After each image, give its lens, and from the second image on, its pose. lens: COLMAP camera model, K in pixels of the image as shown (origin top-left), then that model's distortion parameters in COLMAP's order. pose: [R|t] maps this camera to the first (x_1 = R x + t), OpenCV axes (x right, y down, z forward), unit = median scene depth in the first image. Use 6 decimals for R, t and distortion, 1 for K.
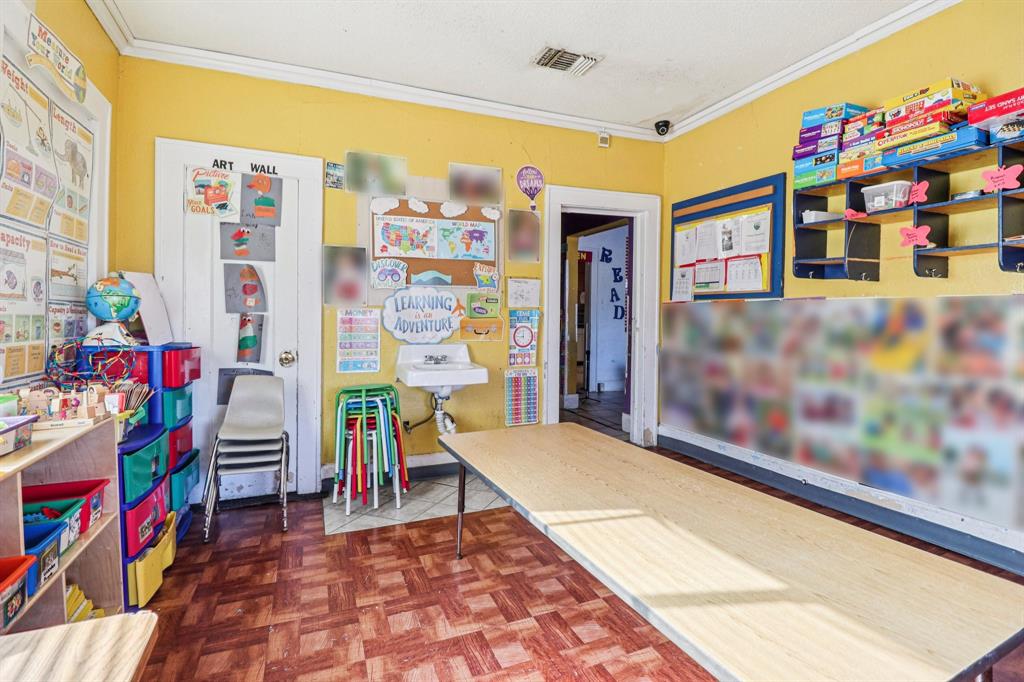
lens RADIAL K [[491.1, 0, 511.6], [0, 491.1, 336.6], [0, 0, 1]] dist [-0.007501, -0.009850]
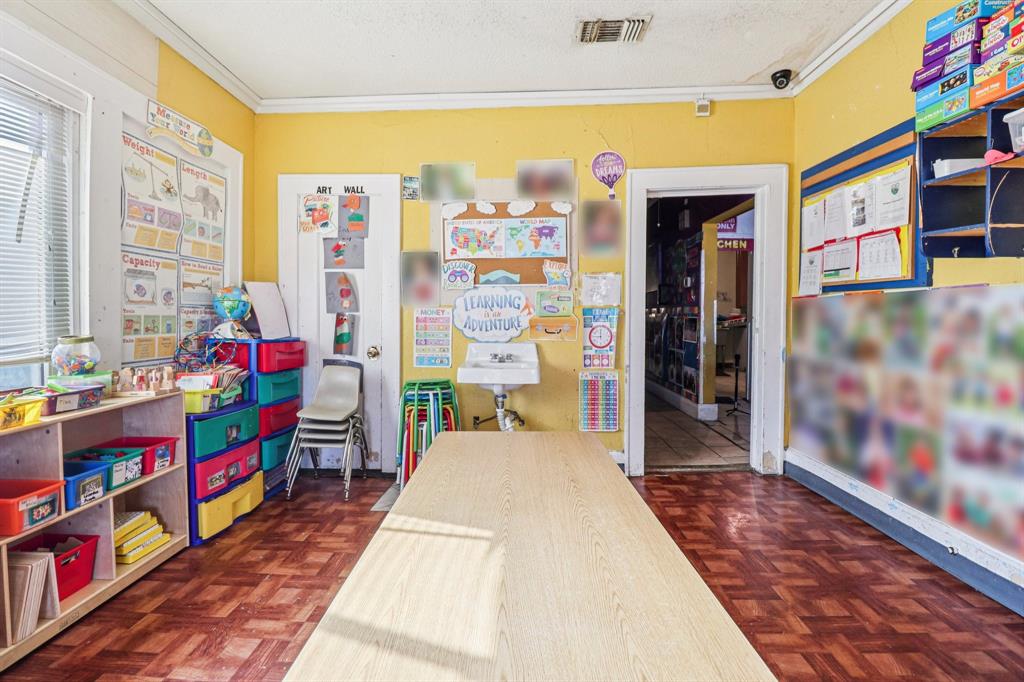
lens RADIAL K [[491.1, 0, 504.5], [0, 491.1, 335.9], [0, 0, 1]] dist [-0.007501, -0.009850]
pose [[0.898442, 0.013513, -0.438885, 0.328457], [-0.013552, 0.999904, 0.003045, -0.002101], [0.438884, 0.003212, 0.898538, 0.106113]]
